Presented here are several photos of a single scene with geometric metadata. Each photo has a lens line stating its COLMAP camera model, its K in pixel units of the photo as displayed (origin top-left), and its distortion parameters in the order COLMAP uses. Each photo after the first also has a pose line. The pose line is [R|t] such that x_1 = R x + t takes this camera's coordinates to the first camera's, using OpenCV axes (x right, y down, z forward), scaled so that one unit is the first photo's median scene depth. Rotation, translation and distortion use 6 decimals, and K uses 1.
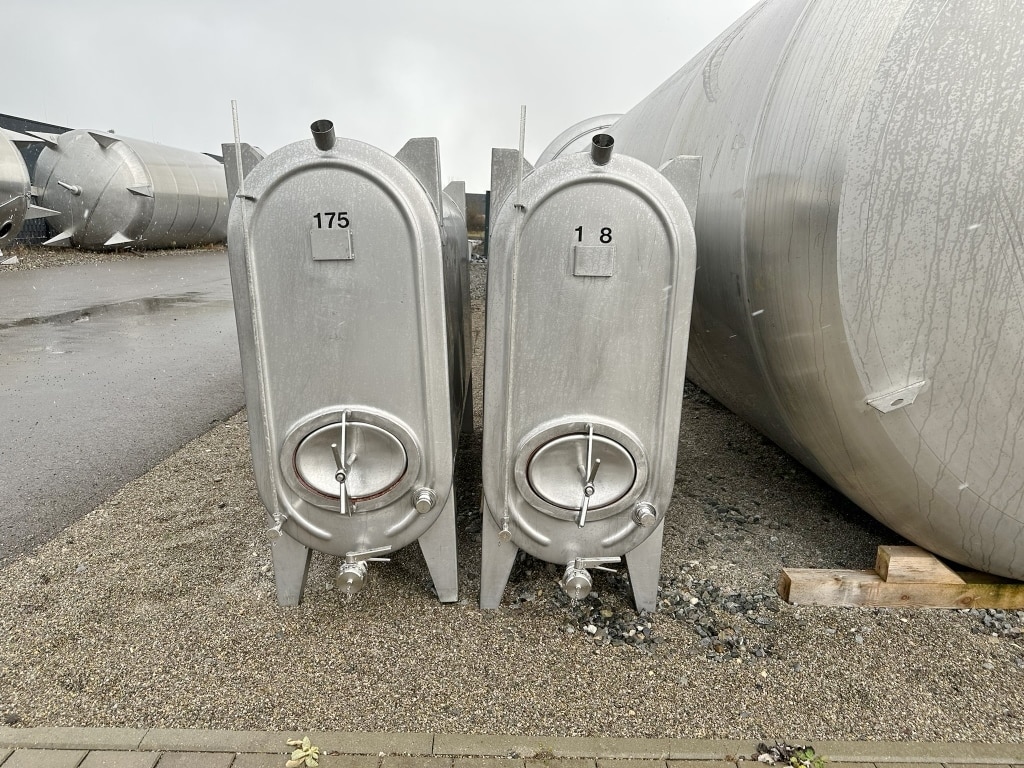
lens RADIAL K [[720.2, 0, 512.0], [0, 720.2, 384.0], [0, 0, 1]] dist [0.083159, -0.113948]
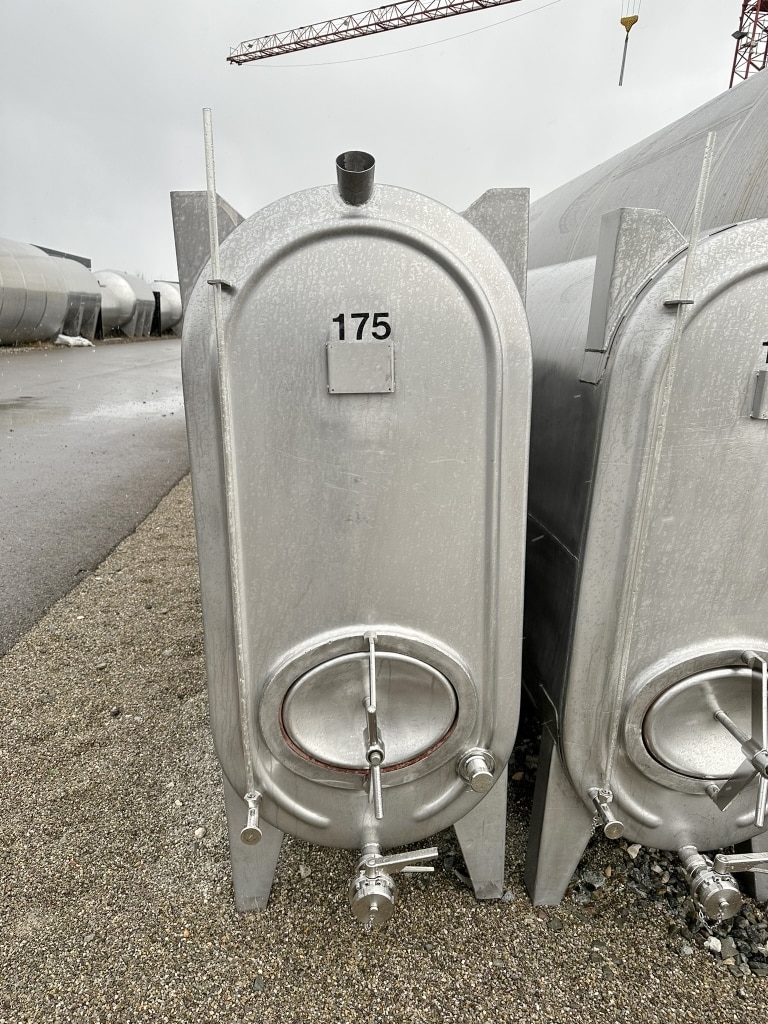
lens RADIAL K [[720.2, 0, 364.2], [0, 720.2, 505.3], [0, 0, 1]] dist [0.083159, -0.113948]
pose [[0.999308, 0.001115, 0.037176, -0.257398], [-0.002215, 0.999560, 0.029567, -0.092878], [-0.037126, -0.029629, 0.998871, 0.388681]]
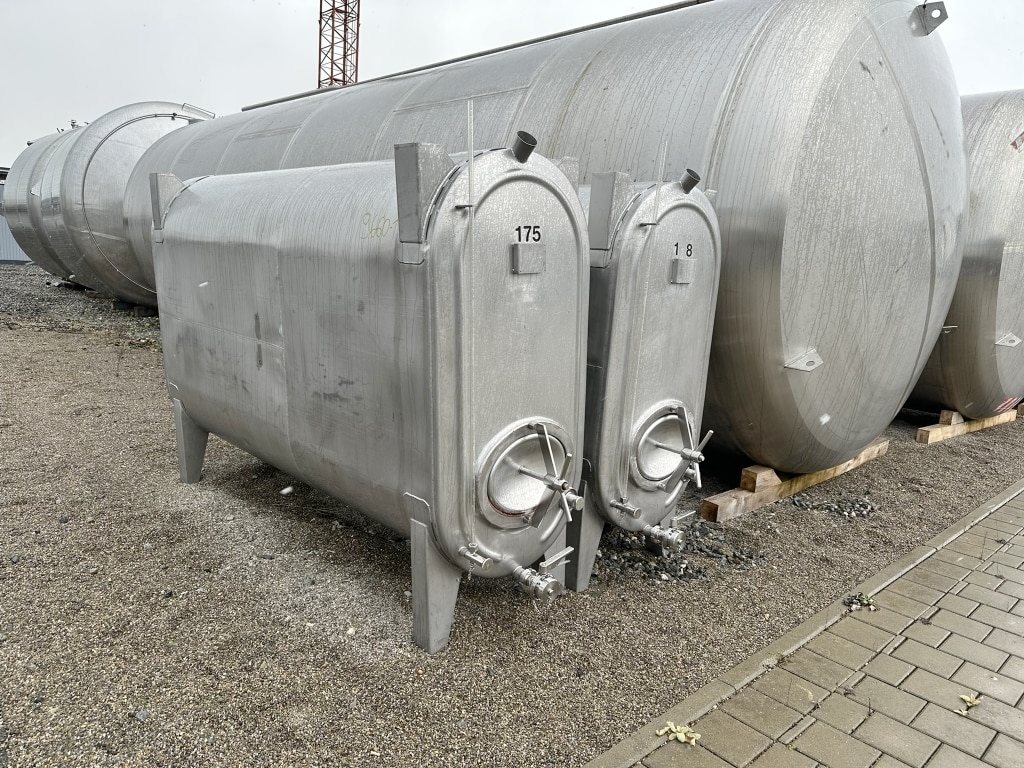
lens RADIAL K [[722.6, 0, 514.1], [0, 722.6, 381.2], [0, 0, 1]] dist [0.083796, -0.227776]
pose [[0.750588, -0.108275, 0.651839, -0.893223], [0.110295, 0.993173, 0.037970, -0.061889], [-0.651500, 0.043395, 0.757406, 0.258517]]
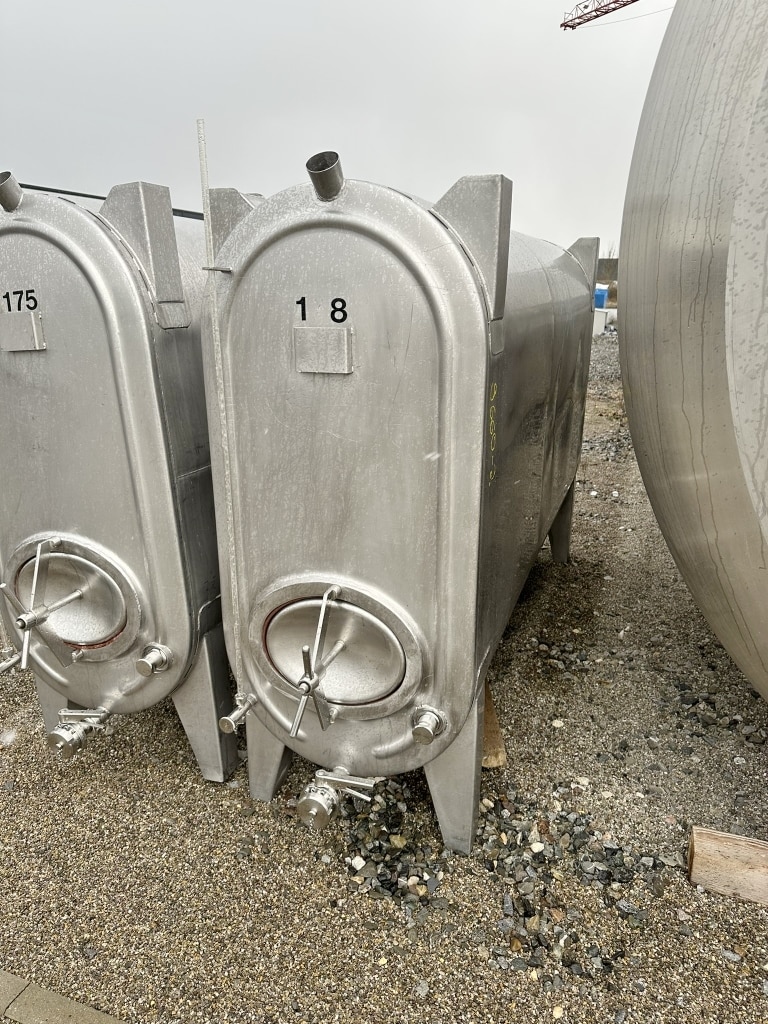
lens RADIAL K [[704.9, 0, 387.5], [0, 704.9, 506.9], [0, 0, 1]] dist [0.072285, -0.108427]
pose [[0.929696, 0.070536, -0.361510, 0.402210], [-0.050968, 0.996686, 0.063393, -0.068430], [0.364783, -0.040511, 0.930211, 0.397245]]
